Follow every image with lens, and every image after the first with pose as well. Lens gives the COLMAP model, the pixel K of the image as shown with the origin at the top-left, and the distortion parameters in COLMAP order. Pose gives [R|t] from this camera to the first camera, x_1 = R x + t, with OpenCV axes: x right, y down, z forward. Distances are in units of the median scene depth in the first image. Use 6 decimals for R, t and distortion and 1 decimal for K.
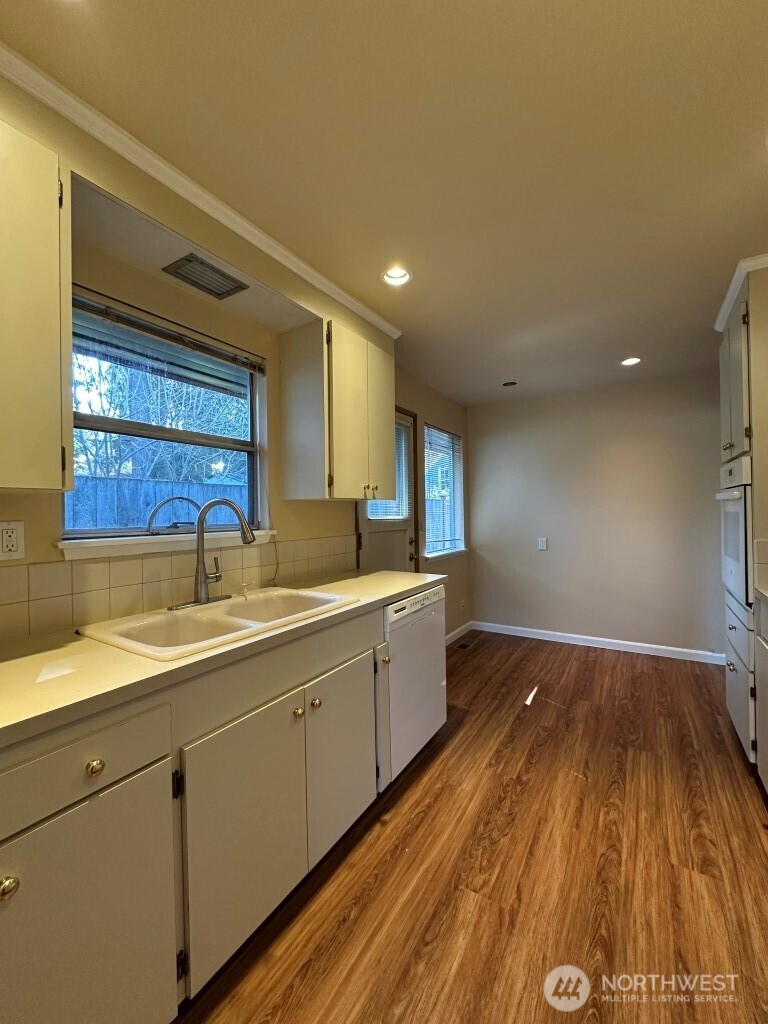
lens RADIAL K [[407.5, 0, 375.9], [0, 407.5, 511.1], [0, 0, 1]] dist [-0.001824, 0.000203]
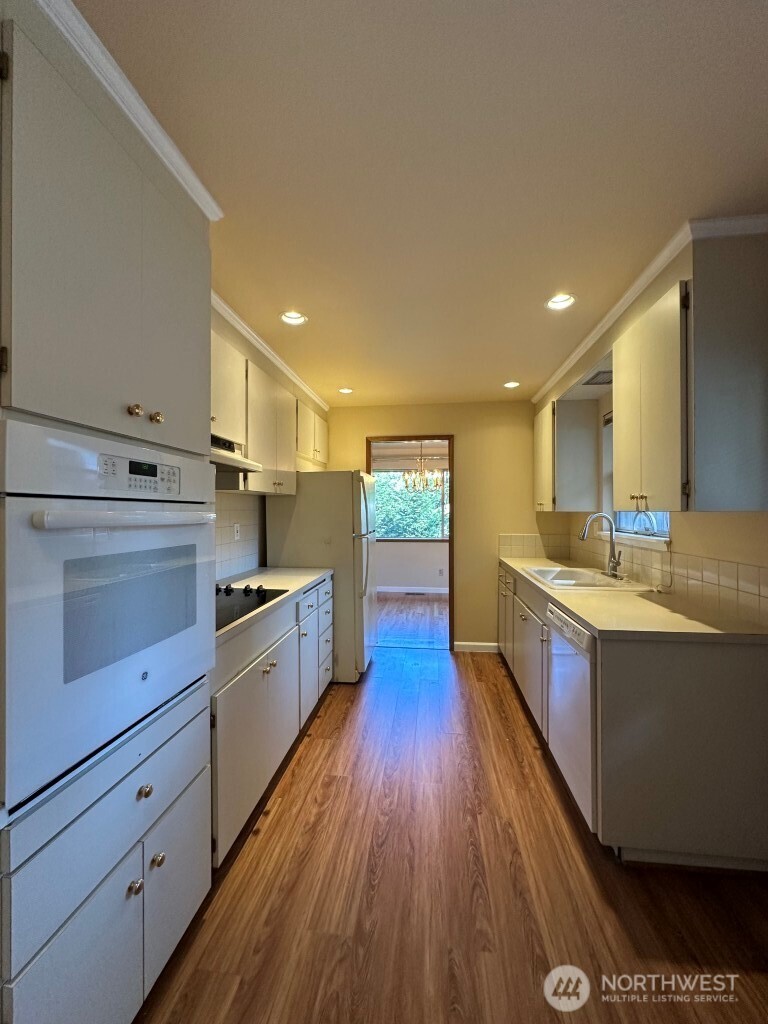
lens RADIAL K [[407.5, 0, 384.4], [0, 407.5, 511.3], [0, 0, 1]] dist [-0.001824, 0.000203]
pose [[-0.895425, 0.015470, -0.444944, 1.013858], [0.014133, 0.999880, 0.006321, -0.046857], [0.444988, -0.000628, -0.895536, 1.887848]]
